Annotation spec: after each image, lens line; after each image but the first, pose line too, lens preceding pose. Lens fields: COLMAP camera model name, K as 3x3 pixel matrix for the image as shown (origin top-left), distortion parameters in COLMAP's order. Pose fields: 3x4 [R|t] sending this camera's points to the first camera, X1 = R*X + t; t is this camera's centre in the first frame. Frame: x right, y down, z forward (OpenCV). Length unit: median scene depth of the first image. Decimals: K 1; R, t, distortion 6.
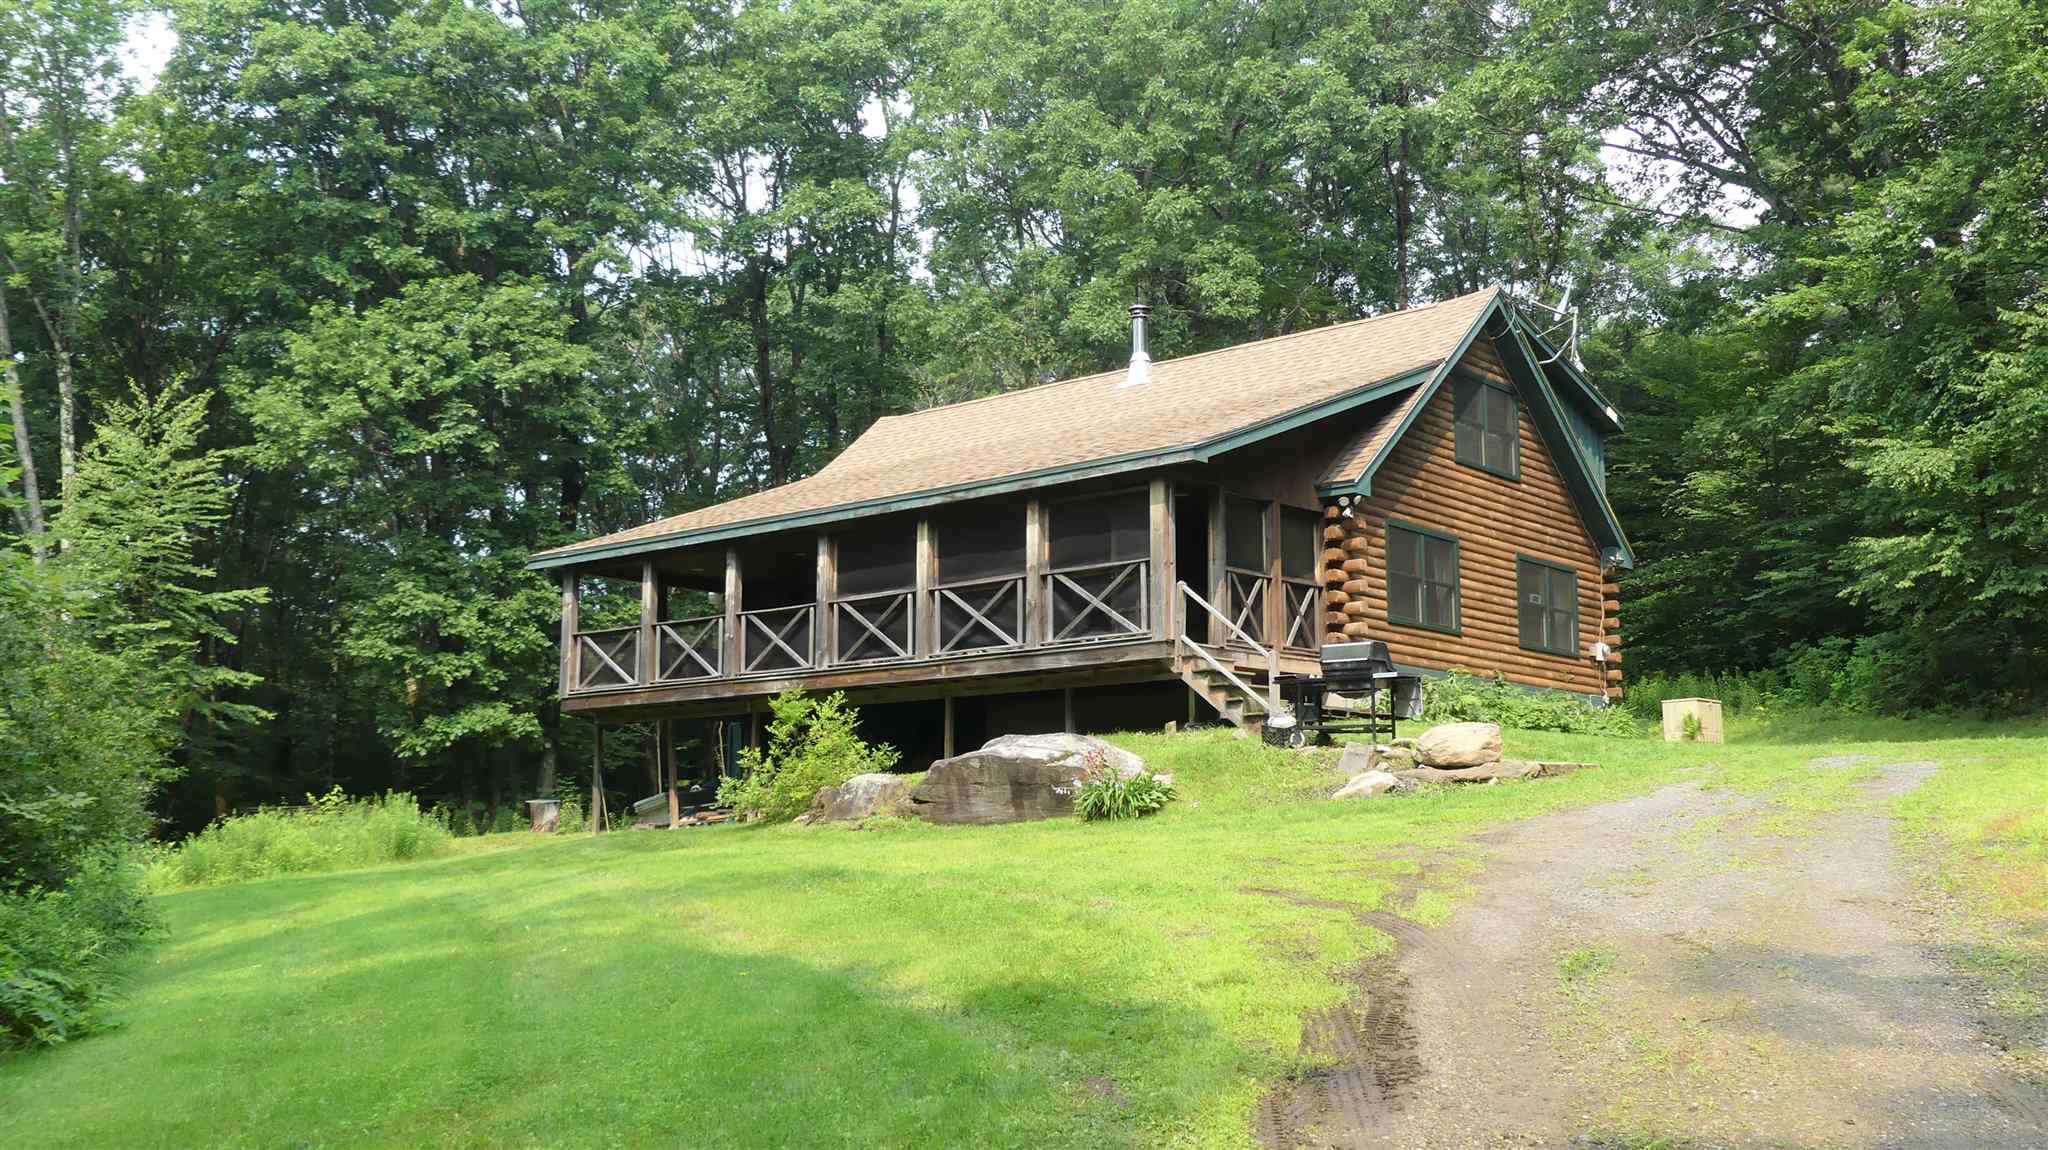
lens RADIAL K [[1958.3, 0, 1028.7], [0, 1958.3, 573.3], [0, 0, 1]] dist [-0.040336, 0.000000]
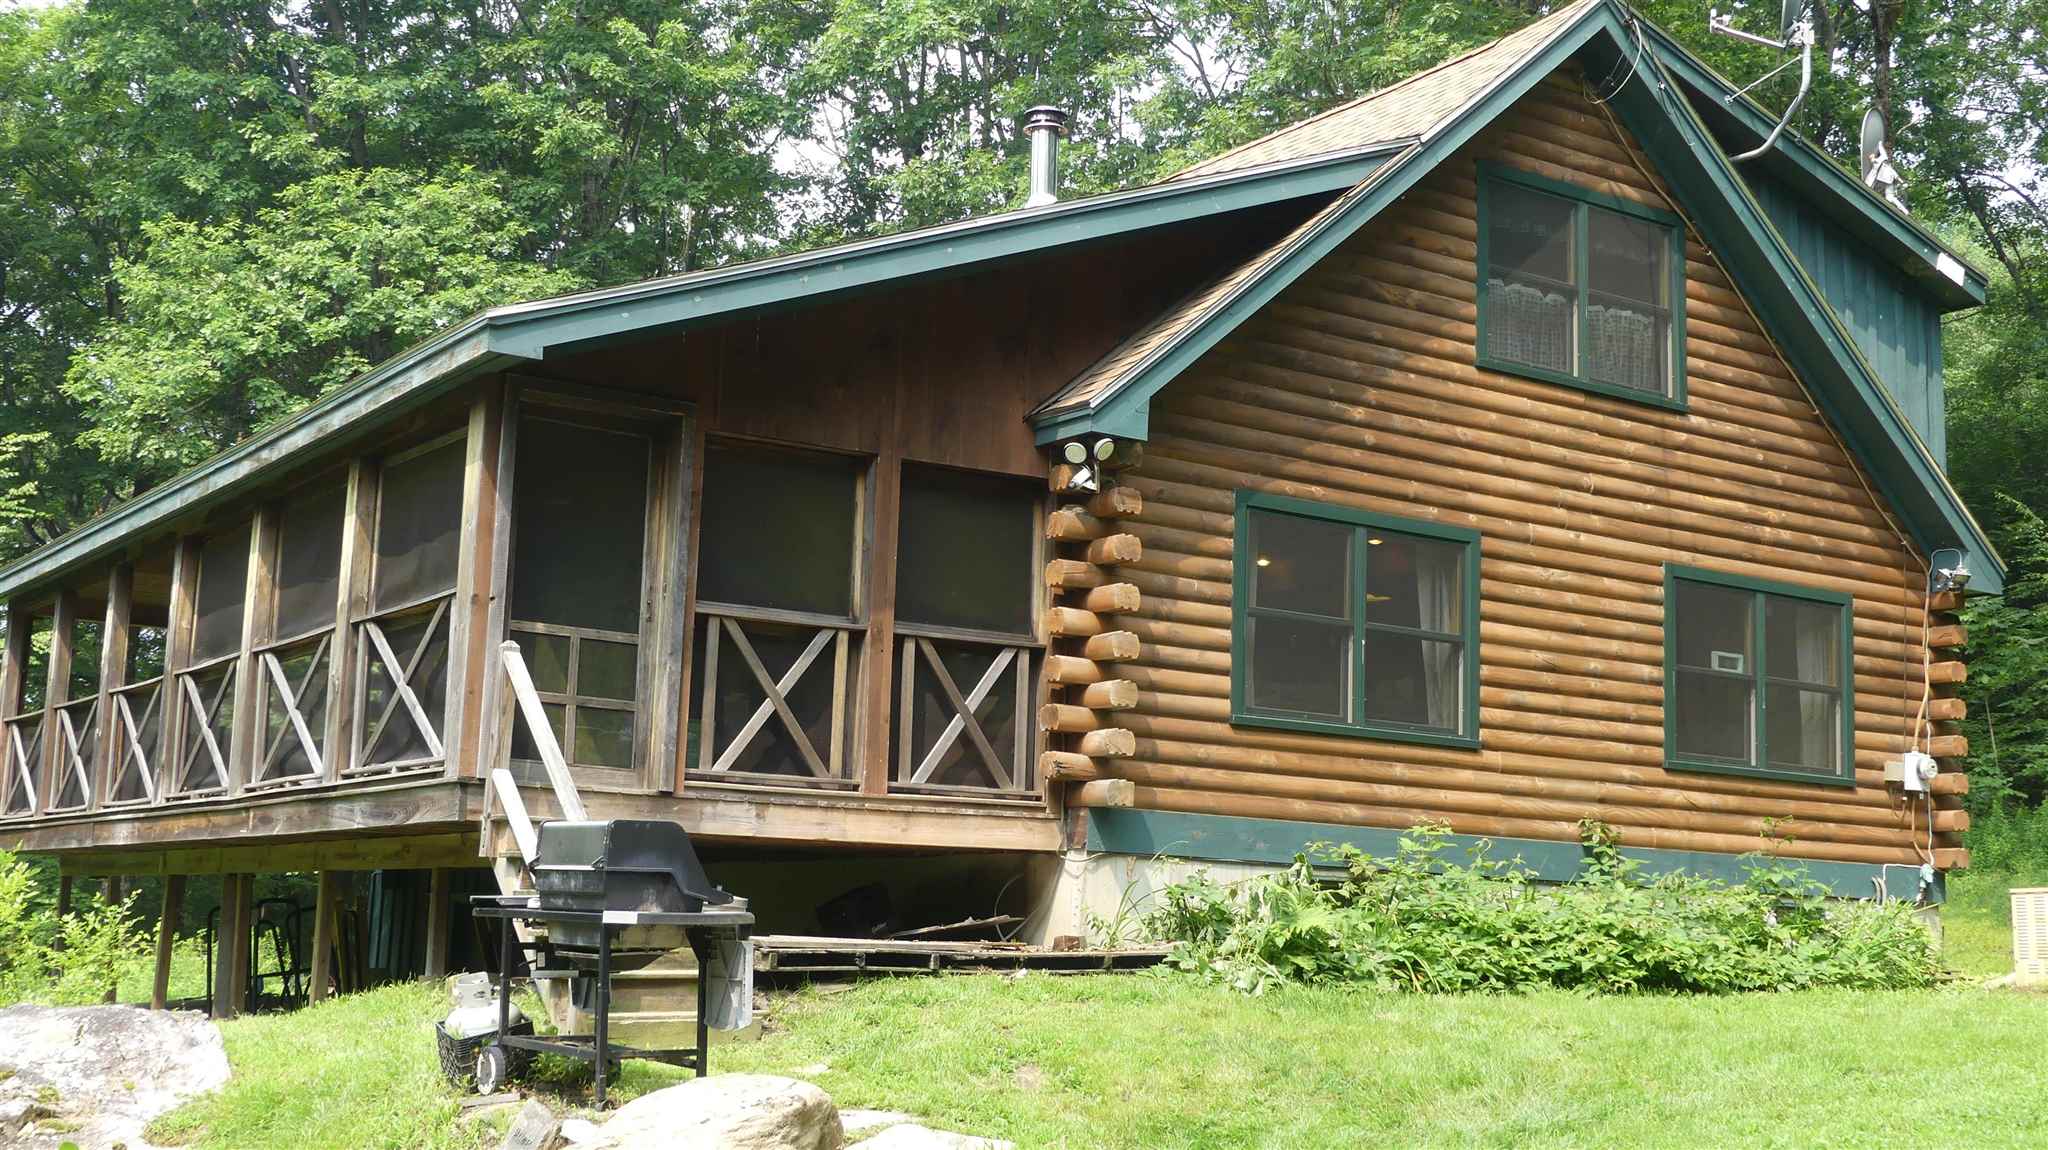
lens RADIAL K [[2413.3, 0, 1008.3], [0, 2413.3, 574.1], [0, 0, 1]] dist [-0.051384, 0.000000]
pose [[0.962681, -0.008434, -0.270507, 0.250133], [0.006644, 0.999950, -0.007534, -0.004698], [0.270556, 0.005455, 0.962689, 0.403306]]
